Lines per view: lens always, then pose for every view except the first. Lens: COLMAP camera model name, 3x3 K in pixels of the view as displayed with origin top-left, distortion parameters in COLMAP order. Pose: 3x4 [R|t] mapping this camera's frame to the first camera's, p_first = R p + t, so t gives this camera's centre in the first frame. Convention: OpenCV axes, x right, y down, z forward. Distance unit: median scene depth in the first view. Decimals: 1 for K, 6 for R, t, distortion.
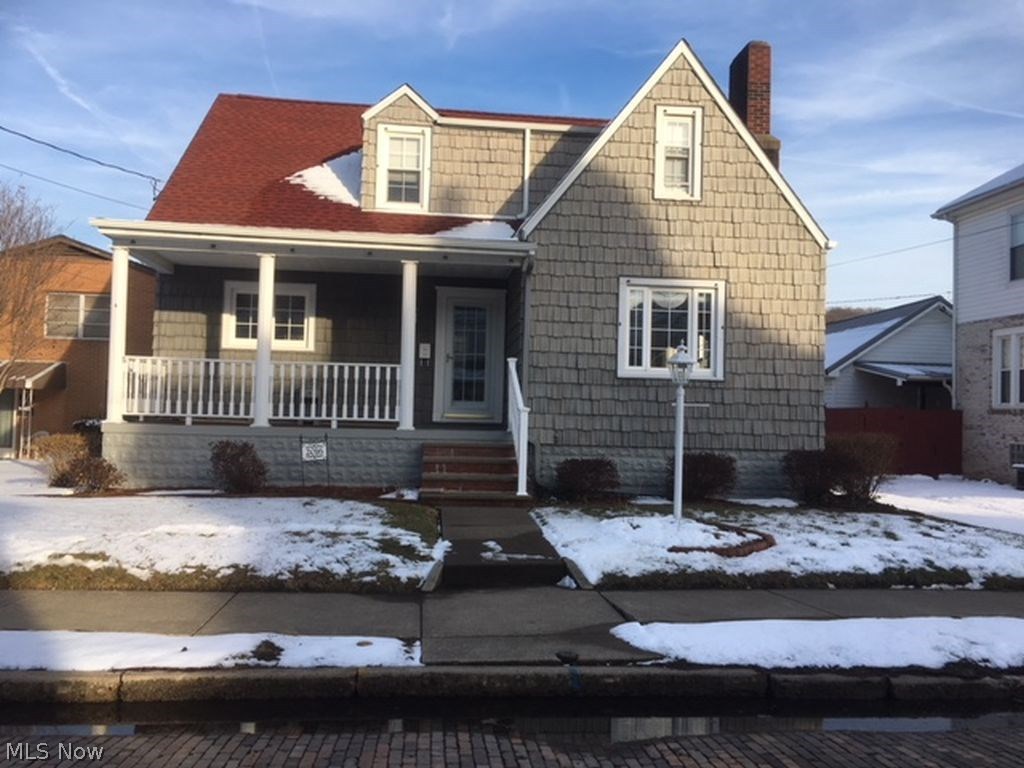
lens RADIAL K [[842.2, 0, 512.0], [0, 842.2, 384.0], [0, 0, 1]] dist [0.004064, 0.001330]
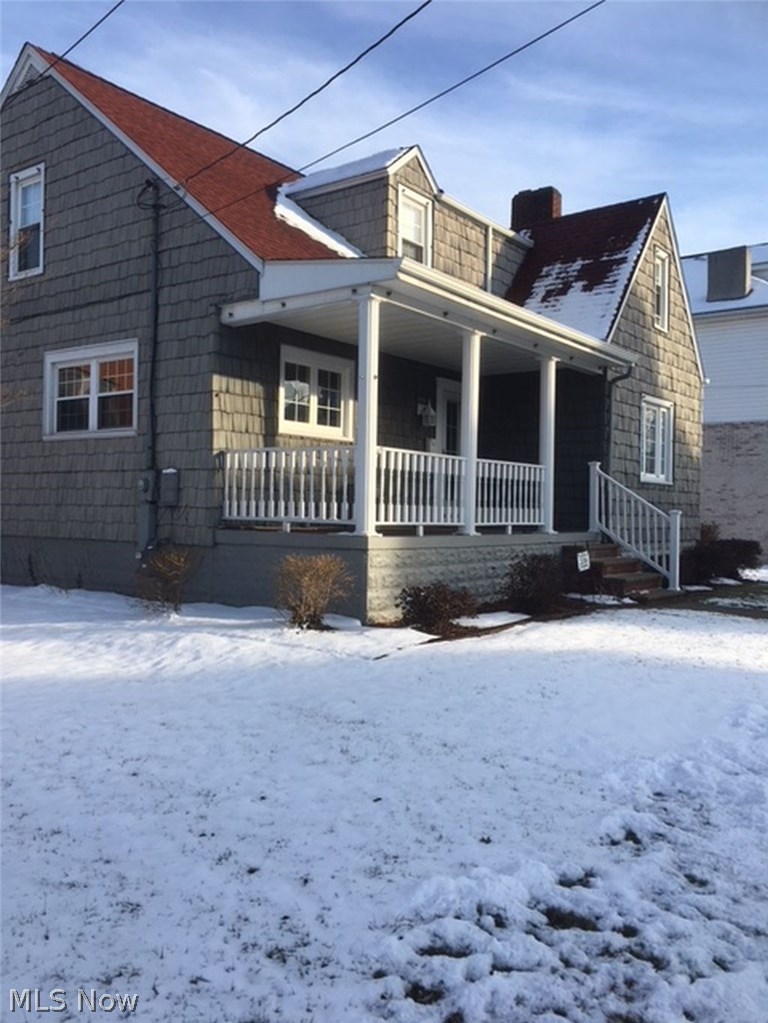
lens RADIAL K [[868.4, 0, 384.0], [0, 868.4, 511.5], [0, 0, 1]] dist [-0.004099, -0.001654]
pose [[0.677405, -0.014410, 0.735469, -0.862631], [-0.029943, 0.998439, 0.047142, -0.011122], [-0.735000, -0.053956, 0.675917, 0.396806]]
